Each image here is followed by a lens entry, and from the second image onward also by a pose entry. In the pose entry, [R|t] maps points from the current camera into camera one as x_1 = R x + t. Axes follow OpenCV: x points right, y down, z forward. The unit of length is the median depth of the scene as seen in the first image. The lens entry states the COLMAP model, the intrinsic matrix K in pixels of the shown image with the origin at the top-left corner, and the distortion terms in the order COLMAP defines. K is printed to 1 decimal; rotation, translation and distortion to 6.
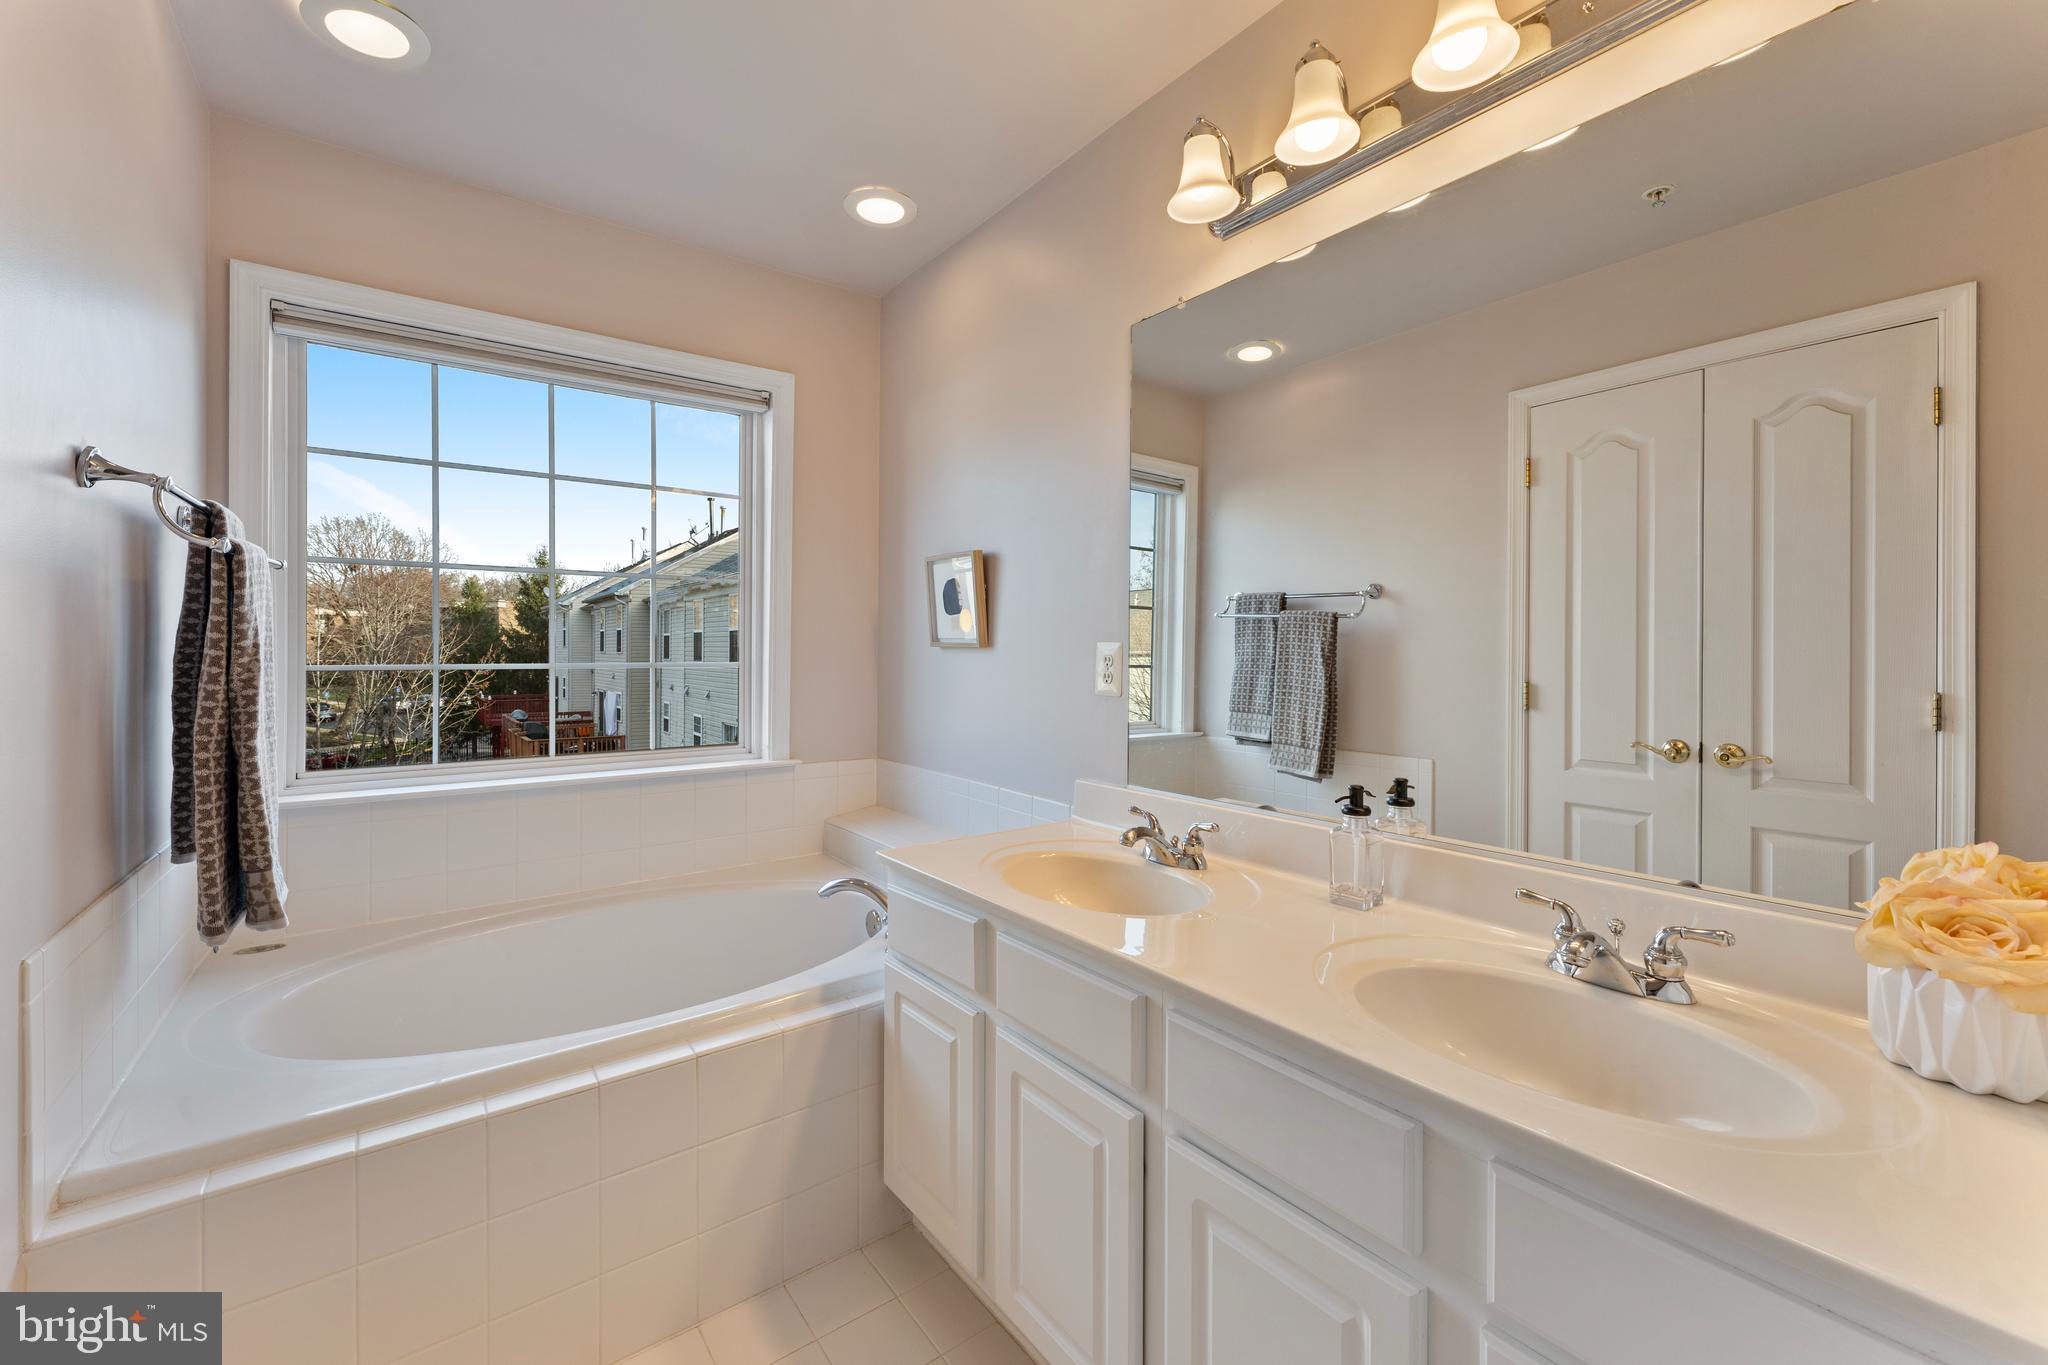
lens RADIAL K [[823.5, 0, 1017.0], [0, 823.5, 662.0], [0, 0, 1]] dist [0.001521, -0.000062]
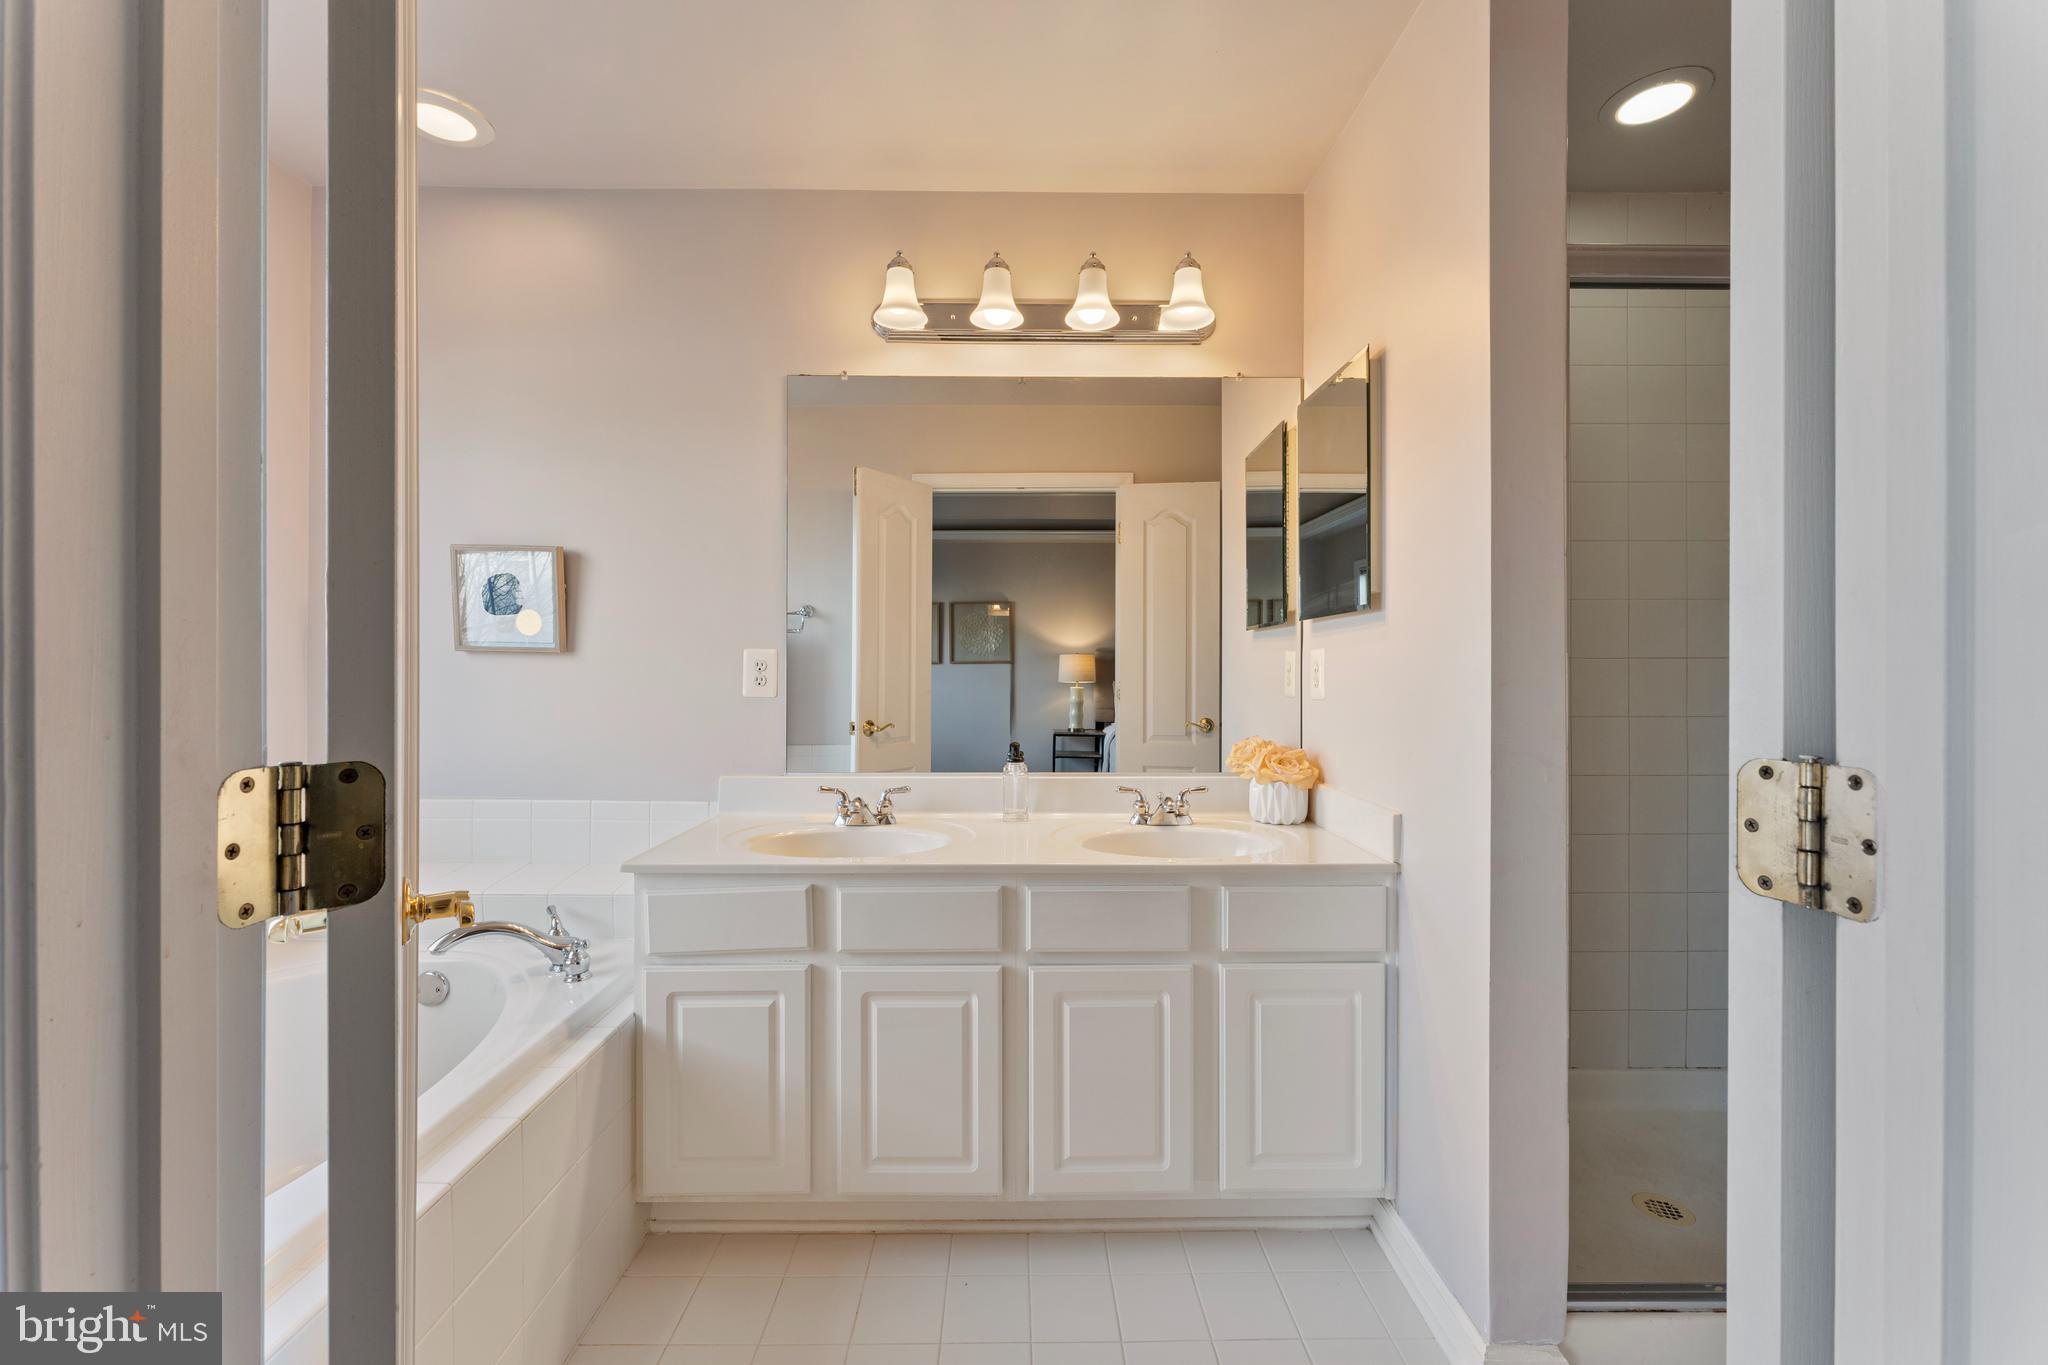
lens RADIAL K [[823.5, 0, 1005.8], [0, 823.5, 675.4], [0, 0, 1]] dist [0.001521, -0.000062]
pose [[0.592838, -0.008681, 0.805275, -0.720210], [0.007920, 0.999956, 0.004949, 0.010326], [-0.805283, 0.003443, 0.592881, 0.075487]]
